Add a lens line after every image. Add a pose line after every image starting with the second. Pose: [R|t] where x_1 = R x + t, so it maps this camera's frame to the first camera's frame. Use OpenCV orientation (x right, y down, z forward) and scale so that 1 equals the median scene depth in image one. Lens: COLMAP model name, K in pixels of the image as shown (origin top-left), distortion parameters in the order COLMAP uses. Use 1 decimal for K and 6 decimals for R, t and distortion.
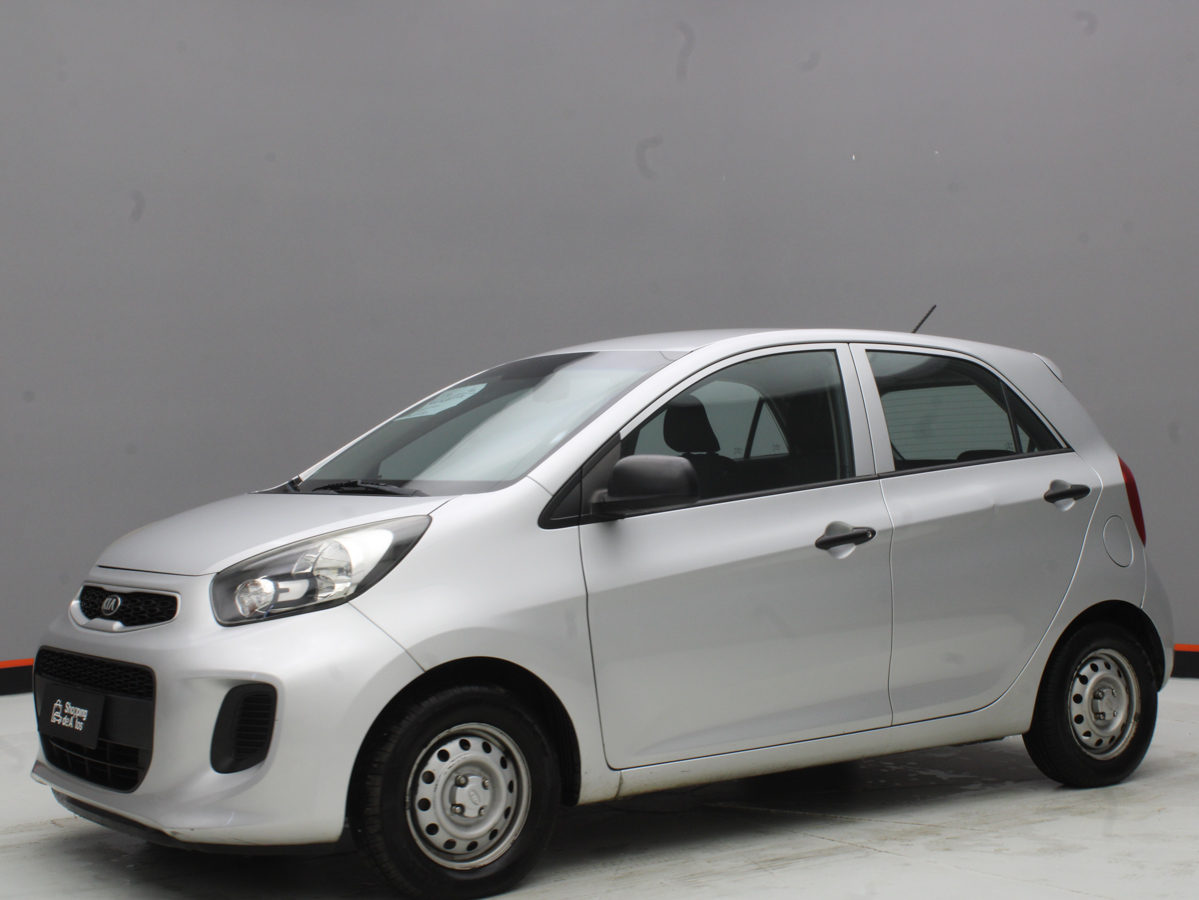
lens RADIAL K [[1876.7, 0, 599.2], [0, 1876.7, 444.2], [0, 0, 1]] dist [-0.082314, 0.000000]
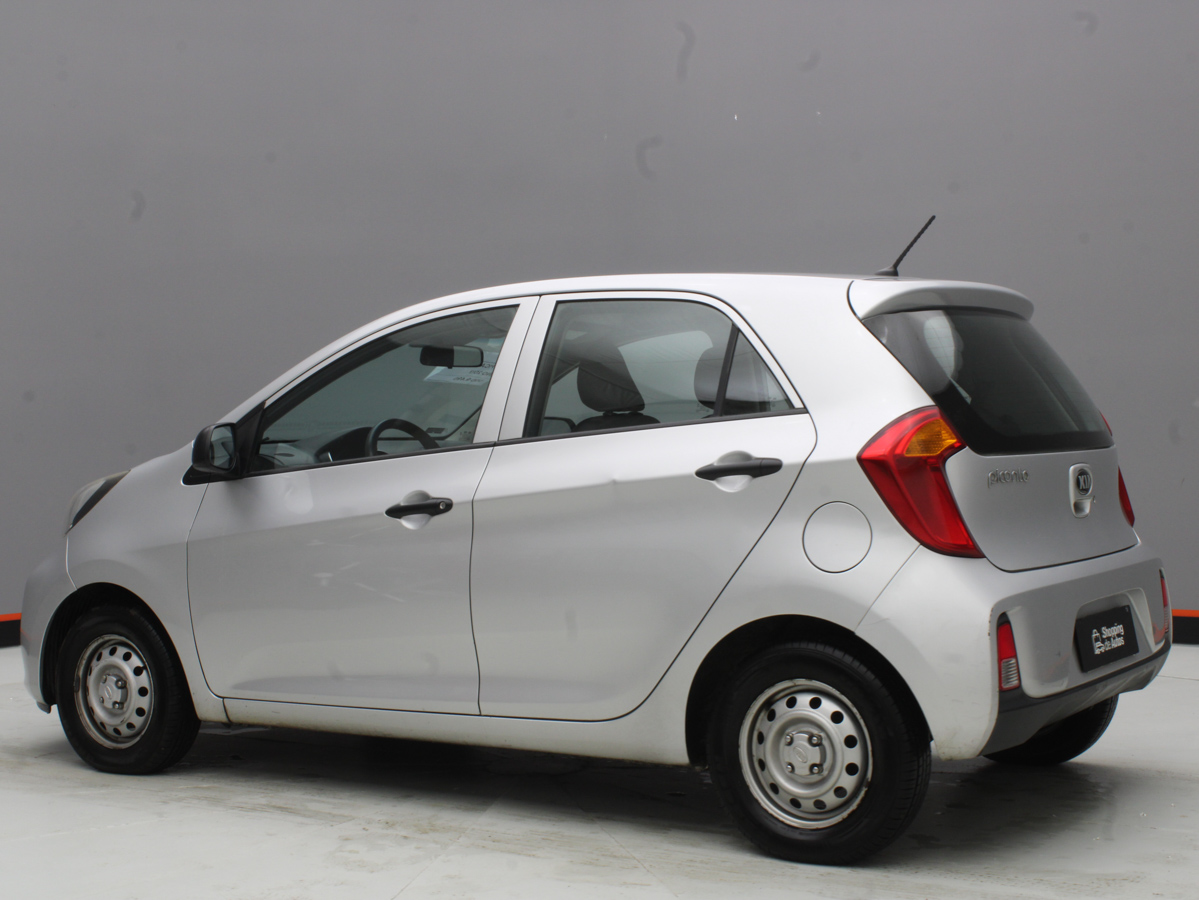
lens RADIAL K [[1876.7, 0, 602.4], [0, 1876.7, 455.0], [0, 0, 1]] dist [-0.082314, 0.000000]
pose [[0.347644, 0.025858, -0.937270, 1.148436], [0.023212, 0.999076, 0.036173, -0.010309], [0.937339, -0.034331, 0.346722, 0.819241]]
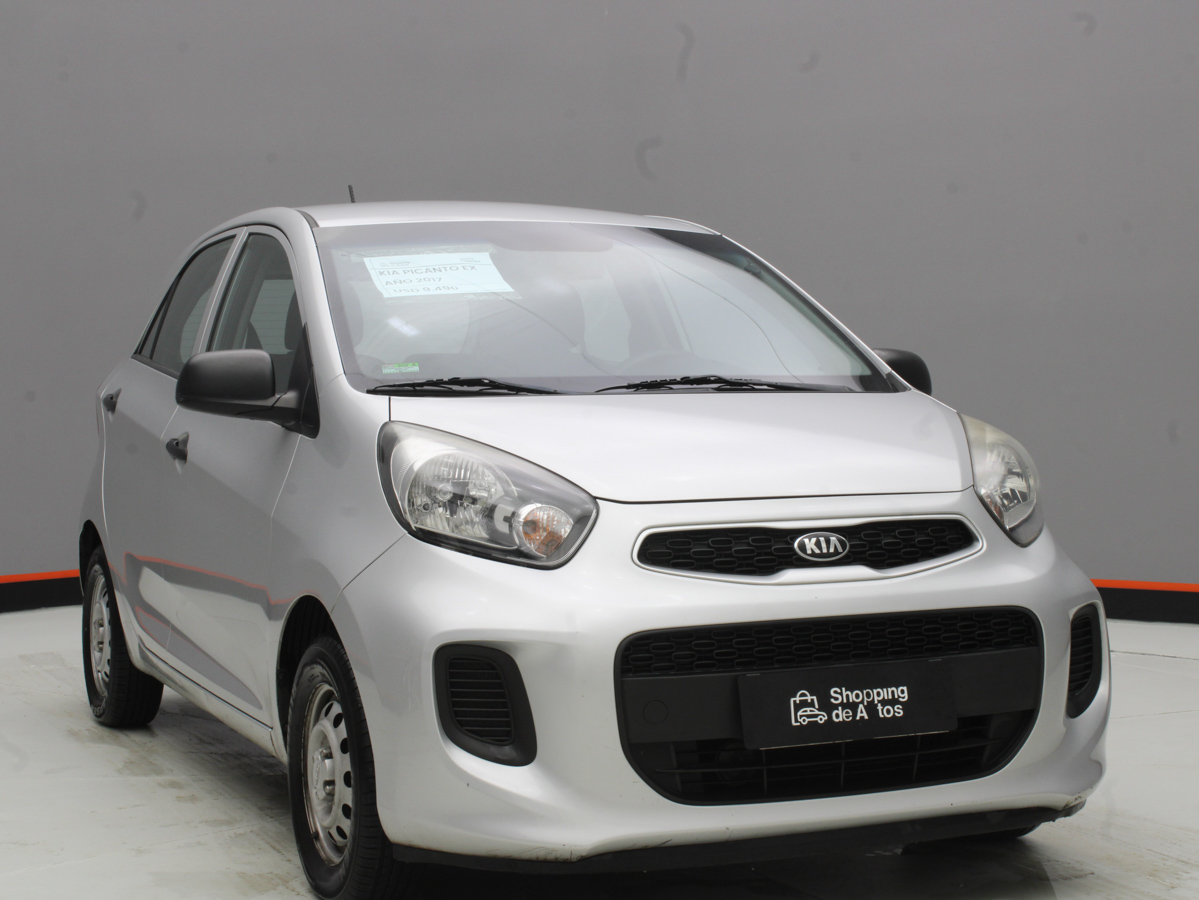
lens RADIAL K [[2263.3, 0, 600.0], [0, 2263.3, 453.5], [0, 0, 1]] dist [-0.092182, 0.000000]
pose [[0.223308, -0.026436, 0.974389, -1.107831], [-0.005302, 0.999584, 0.028335, 0.026615], [-0.974734, -0.011494, 0.223075, 0.881829]]
